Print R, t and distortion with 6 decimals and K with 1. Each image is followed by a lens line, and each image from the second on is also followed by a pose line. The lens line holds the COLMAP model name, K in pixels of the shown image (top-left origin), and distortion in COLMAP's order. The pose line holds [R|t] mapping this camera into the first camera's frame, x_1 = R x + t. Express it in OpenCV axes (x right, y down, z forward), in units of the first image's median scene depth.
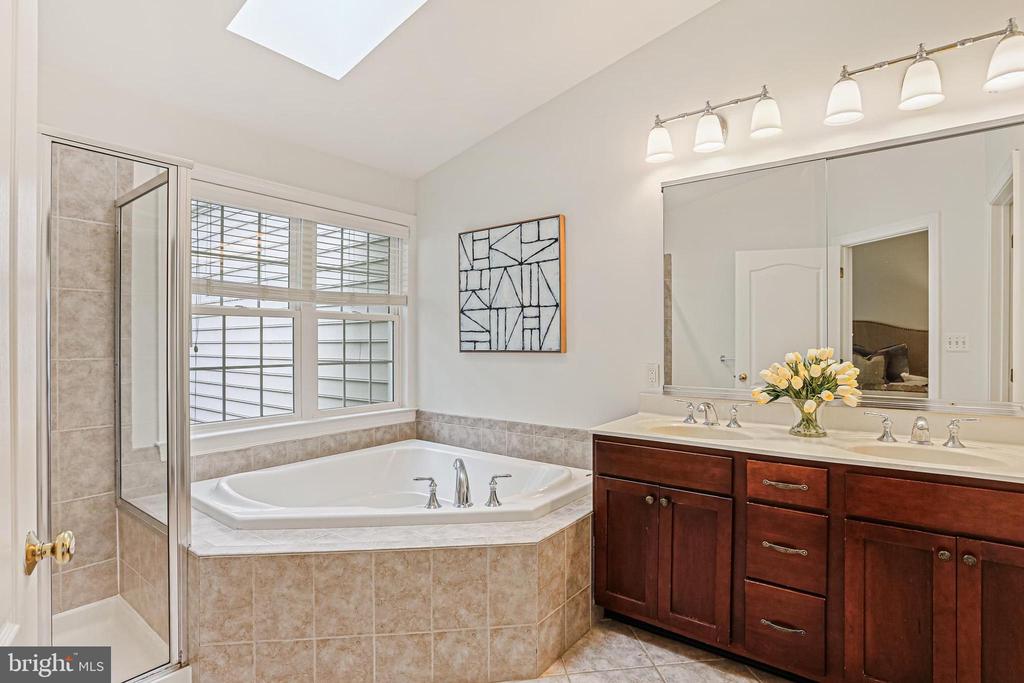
lens RADIAL K [[517.5, 0, 512.2], [0, 517.5, 336.5], [0, 0, 1]] dist [-0.052185, 0.026807]
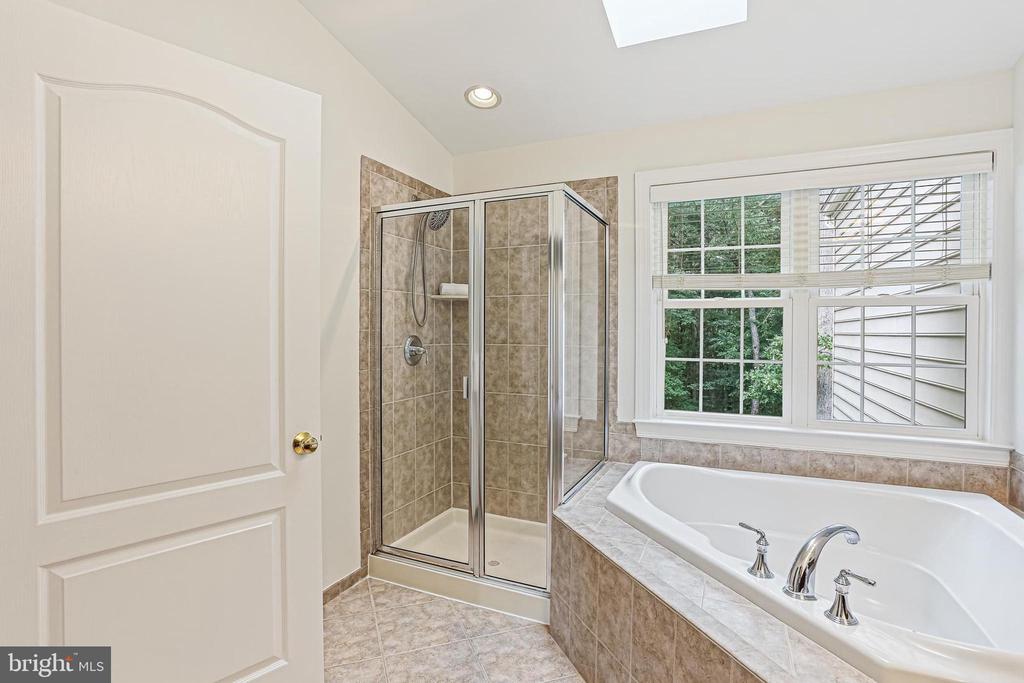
lens RADIAL K [[517.5, 0, 512.2], [0, 517.5, 336.5], [0, 0, 1]] dist [-0.052185, 0.026807]
pose [[0.236719, 0.015570, -0.971454, 0.292993], [0.002903, 0.999856, 0.016732, -0.002867], [0.971574, -0.006780, 0.236639, 0.342919]]
